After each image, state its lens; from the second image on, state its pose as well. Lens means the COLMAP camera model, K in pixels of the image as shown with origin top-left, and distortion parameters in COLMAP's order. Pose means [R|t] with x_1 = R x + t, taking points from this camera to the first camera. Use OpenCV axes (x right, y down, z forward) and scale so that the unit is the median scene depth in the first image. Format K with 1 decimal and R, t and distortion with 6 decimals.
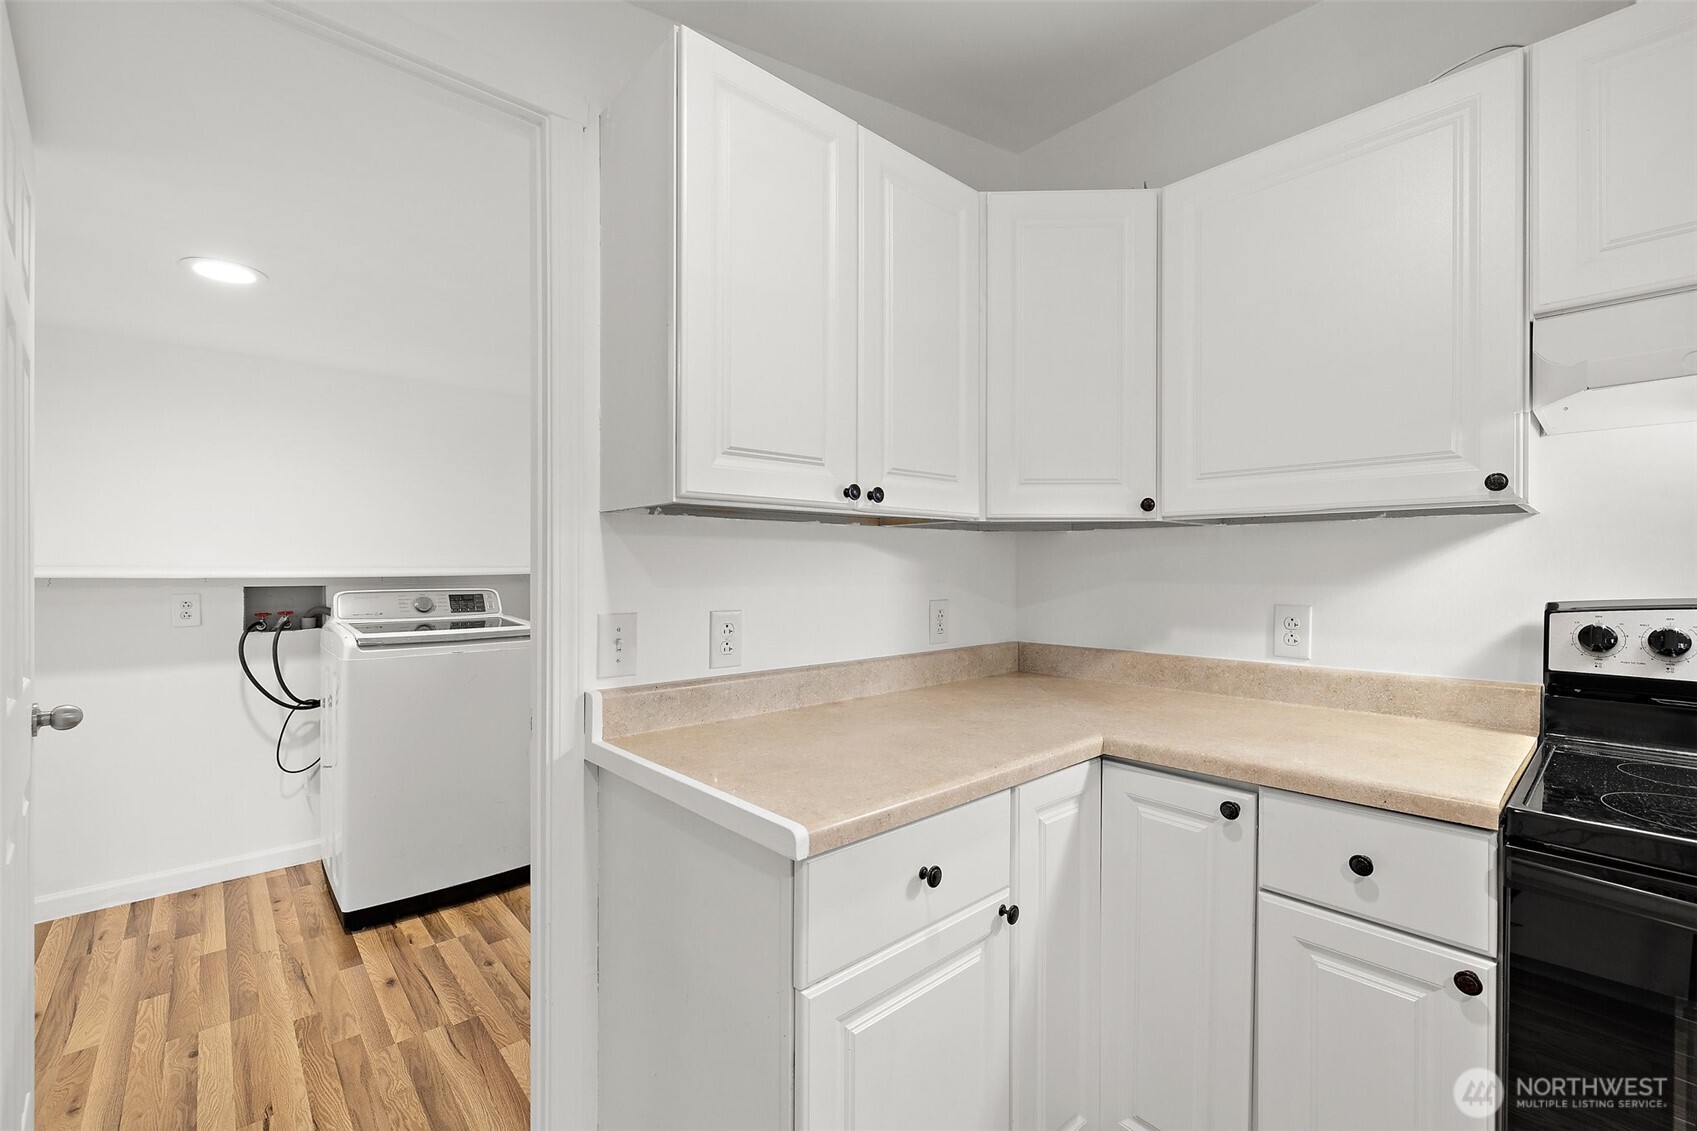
lens RADIAL K [[717.5, 0, 845.9], [0, 717.5, 562.1], [0, 0, 1]] dist [0.000609, -0.000374]
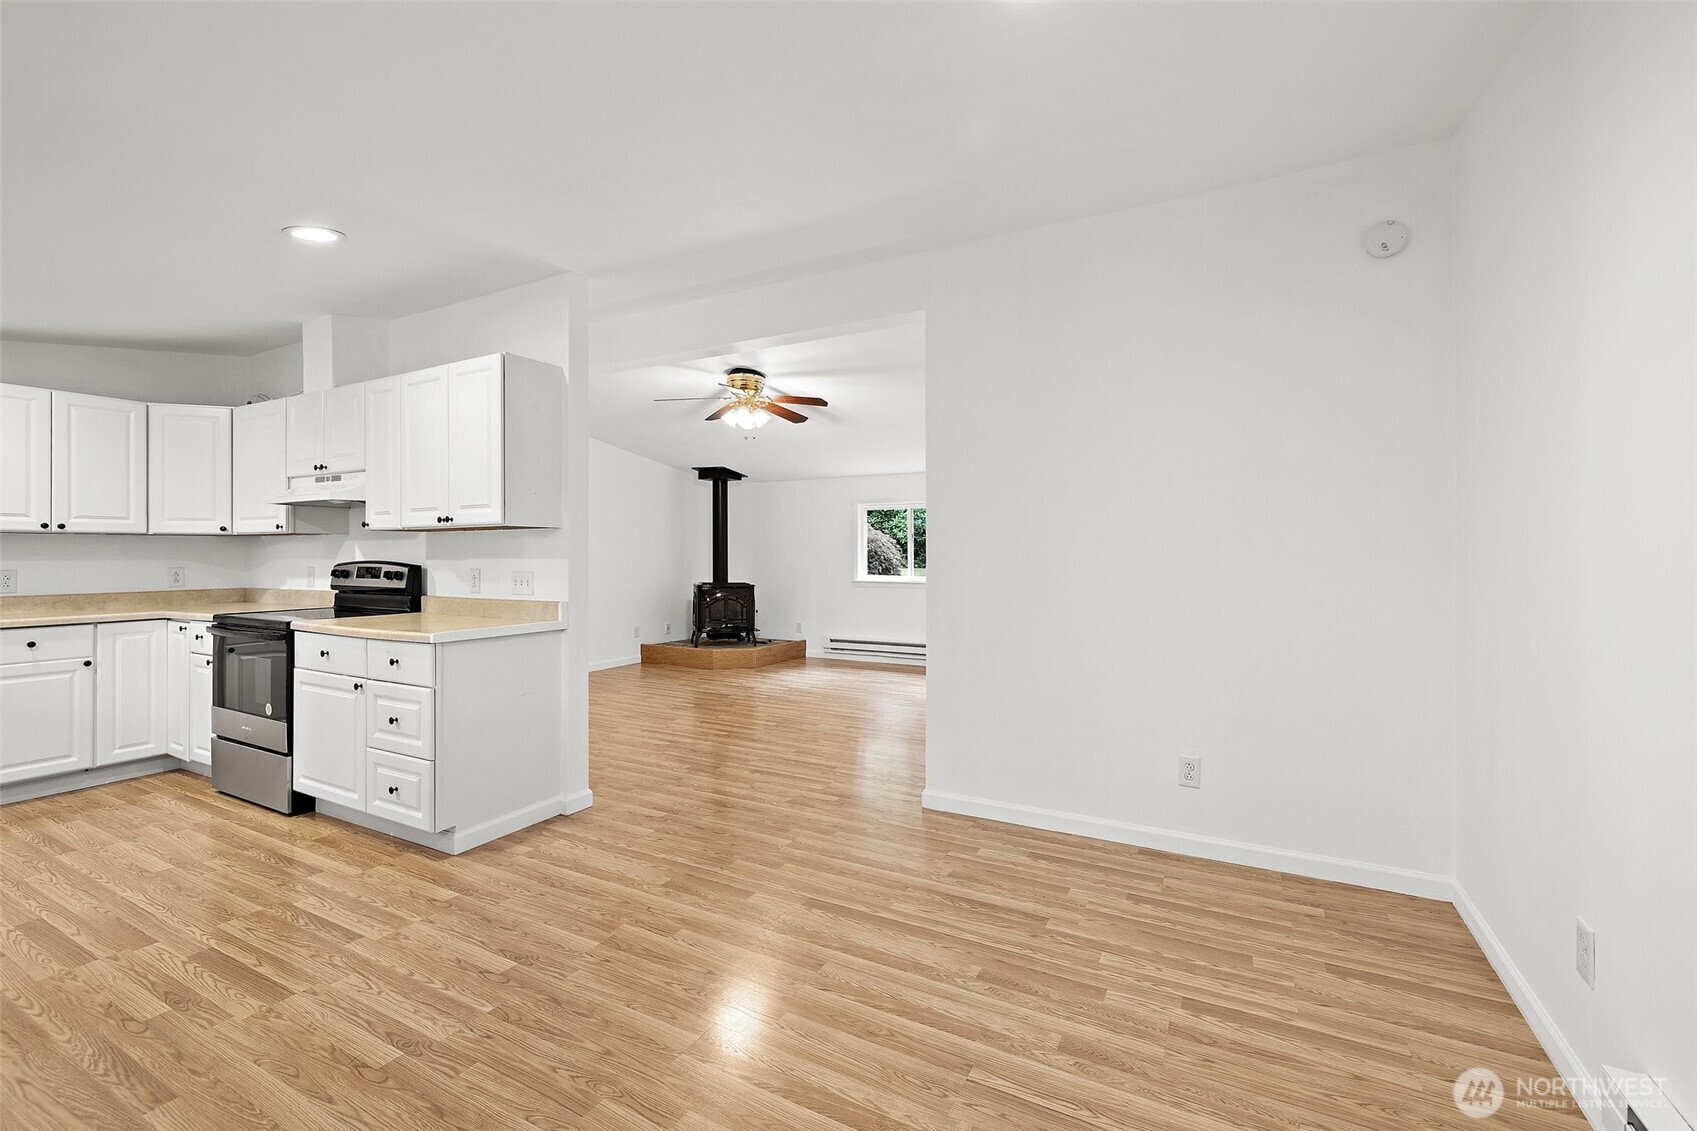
lens RADIAL K [[717.5, 0, 840.0], [0, 717.5, 550.5], [0, 0, 1]] dist [0.000609, -0.000374]
pose [[0.946690, -0.000560, 0.322146, 1.699629], [0.003278, 0.999963, -0.007893, 0.027879], [-0.322130, 0.008528, 0.946657, -2.195877]]
